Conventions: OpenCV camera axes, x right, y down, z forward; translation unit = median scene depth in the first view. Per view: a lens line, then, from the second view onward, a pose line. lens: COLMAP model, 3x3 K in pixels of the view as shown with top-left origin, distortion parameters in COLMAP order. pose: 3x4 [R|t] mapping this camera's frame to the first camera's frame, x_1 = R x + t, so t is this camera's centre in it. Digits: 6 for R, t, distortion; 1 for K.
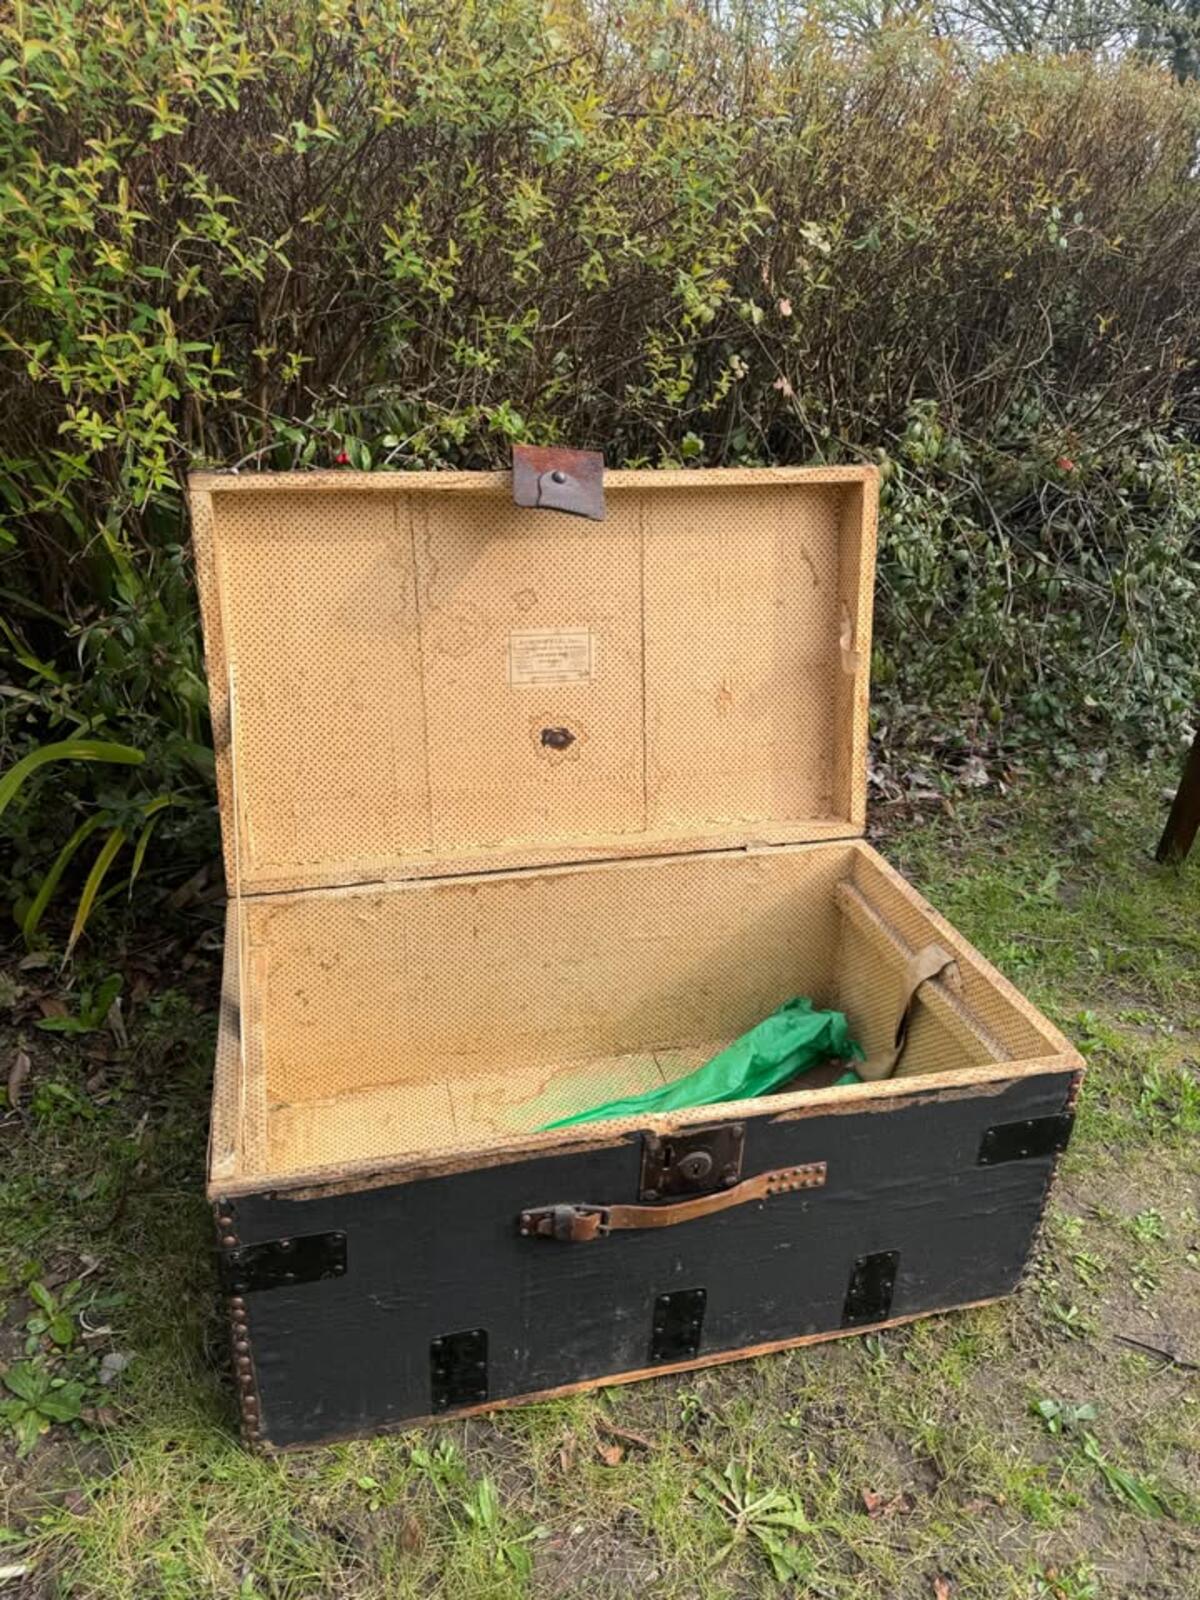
lens RADIAL K [[1083.8, 0, 598.0], [0, 1083.8, 795.8], [0, 0, 1]] dist [0.018236, -0.018880]
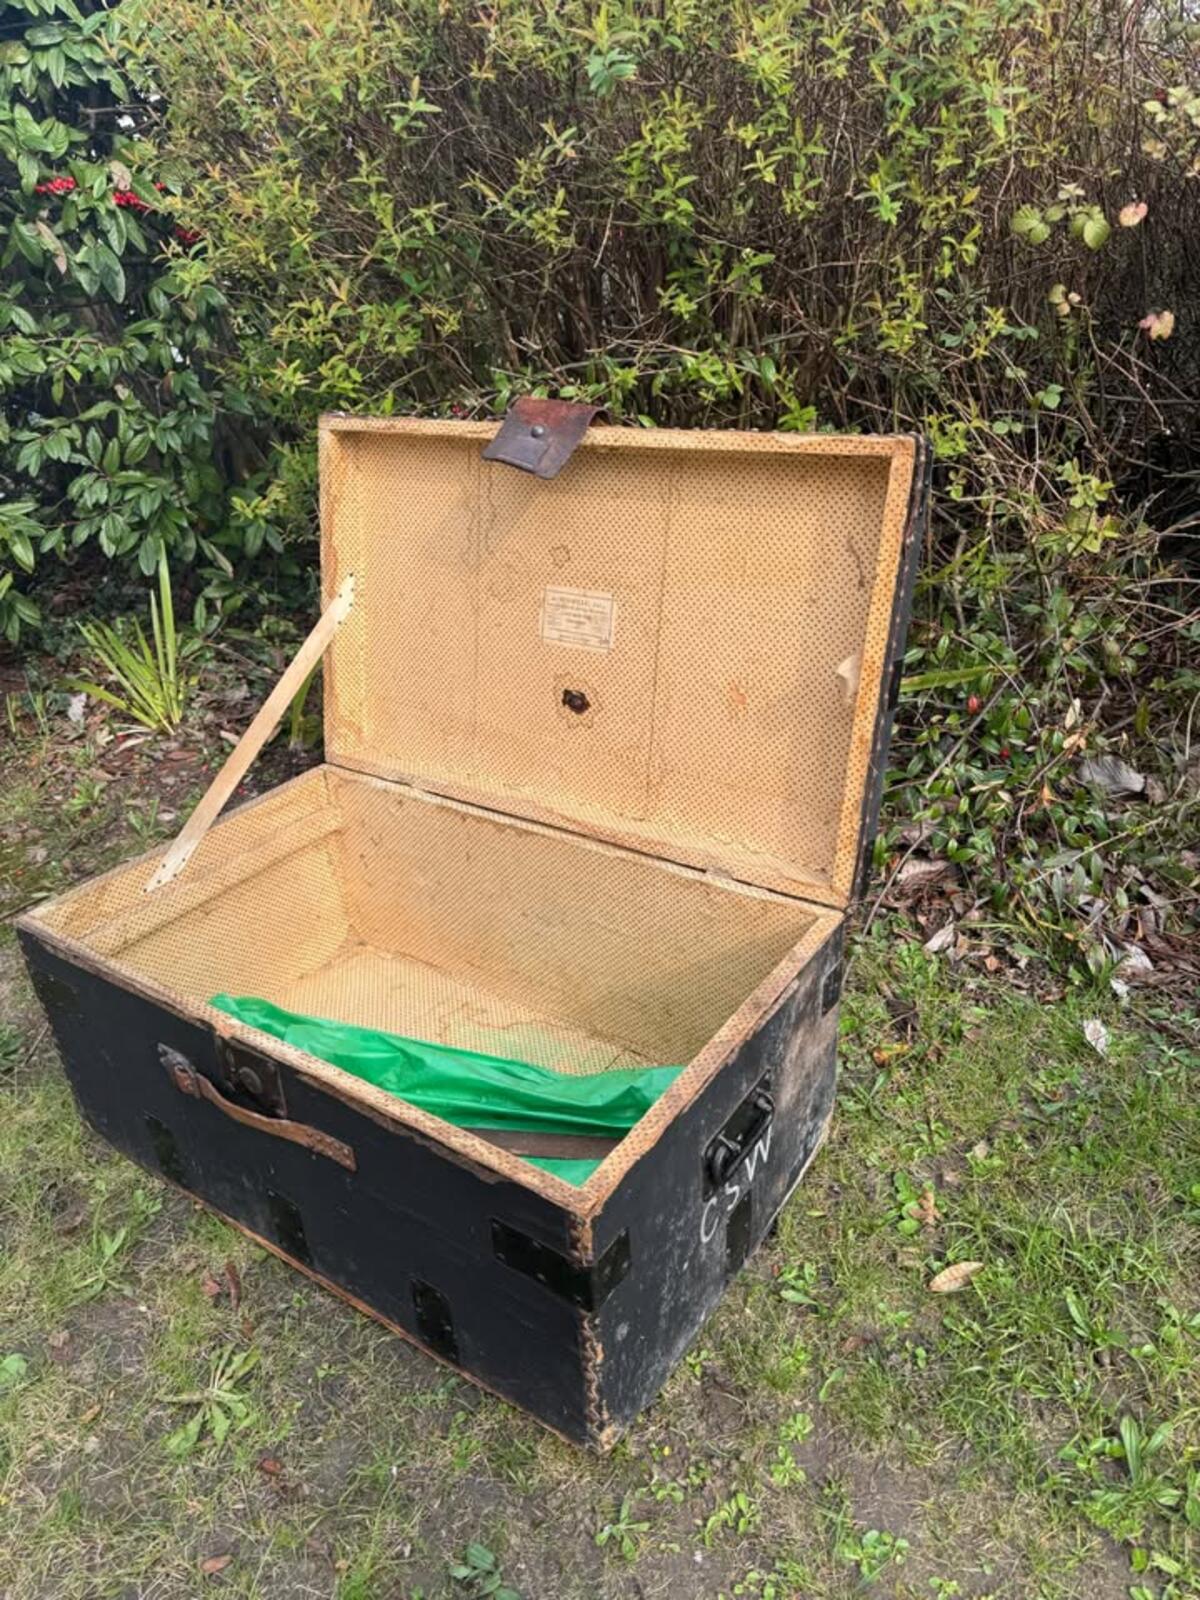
lens RADIAL K [[1083.8, 0, 604.8], [0, 1083.8, 815.8], [0, 0, 1]] dist [0.018236, -0.018880]
pose [[0.659910, 0.289709, -0.693244, 0.730068], [-0.247957, 0.954953, 0.163043, -0.127069], [0.709250, 0.064300, 0.702018, 0.348173]]
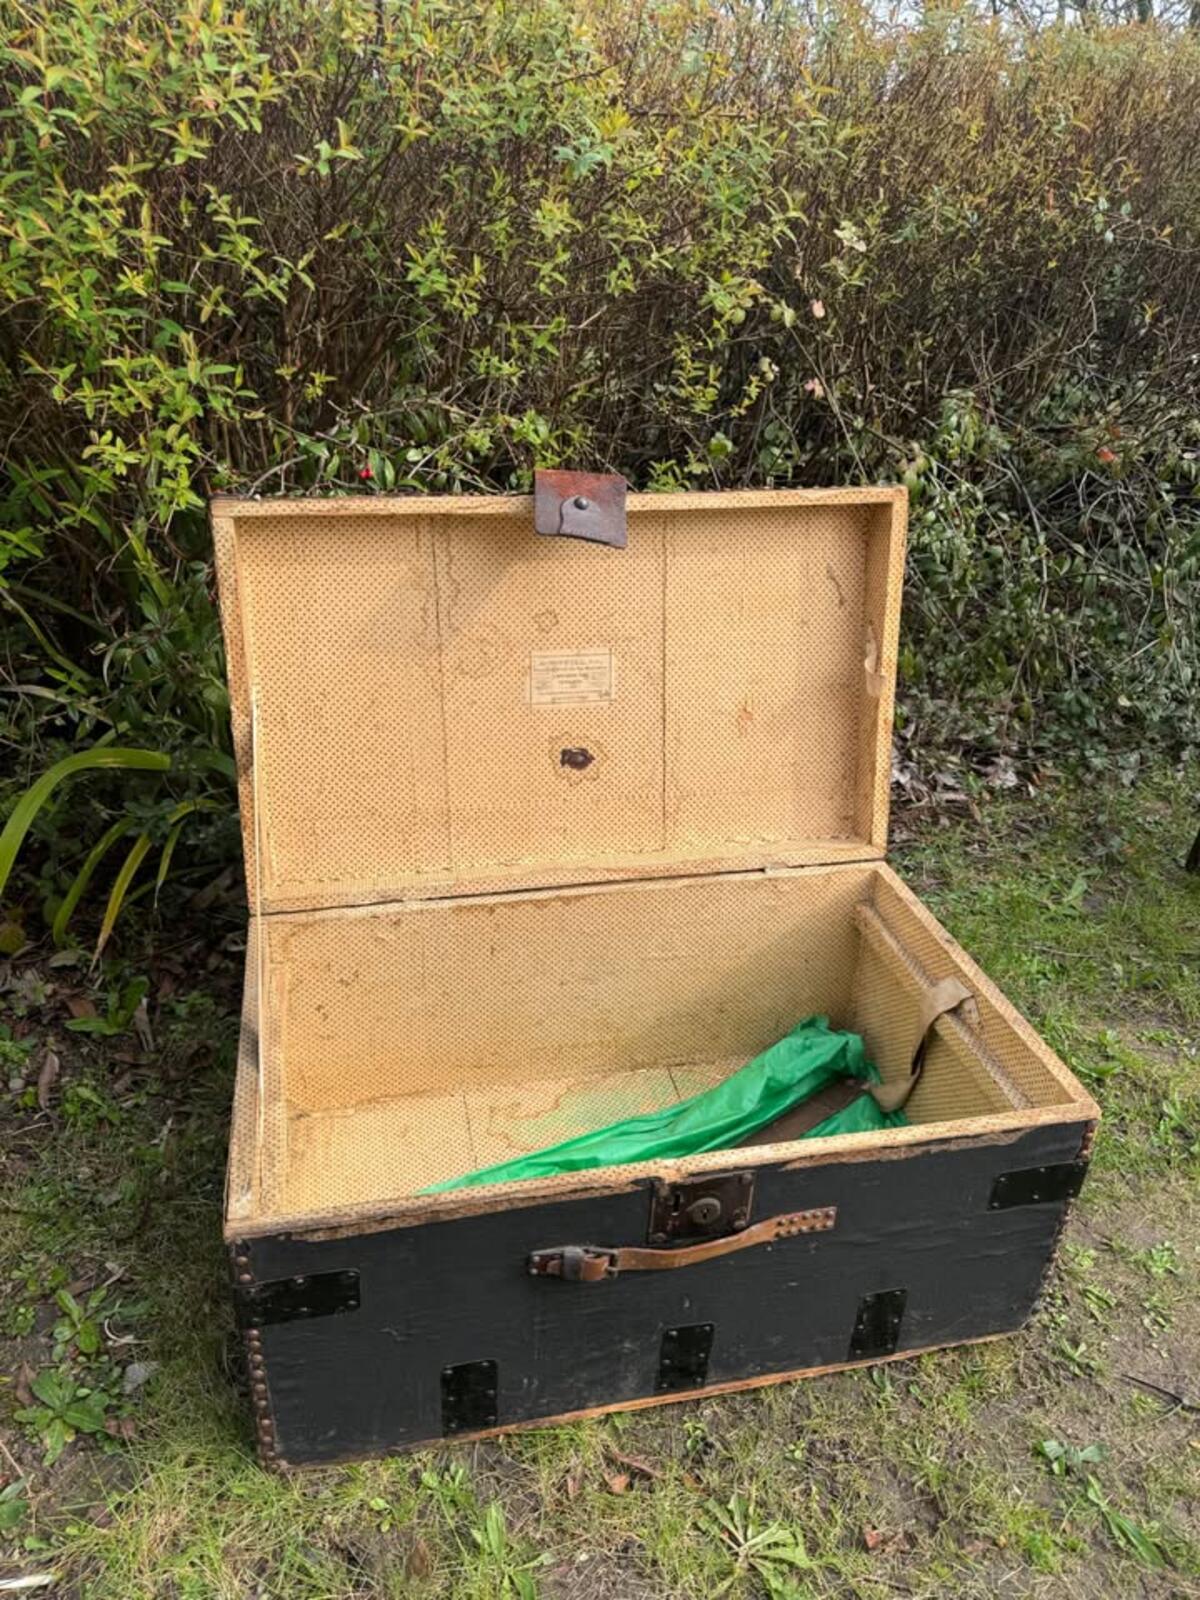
lens RADIAL K [[1083.8, 0, 591.4], [0, 1083.8, 793.8], [0, 0, 1]] dist [0.018236, -0.018880]
pose [[0.999391, 0.015541, -0.031255, 0.007815], [-0.014447, 0.999285, 0.034929, -0.058316], [0.031776, -0.034456, 0.998901, 0.002134]]
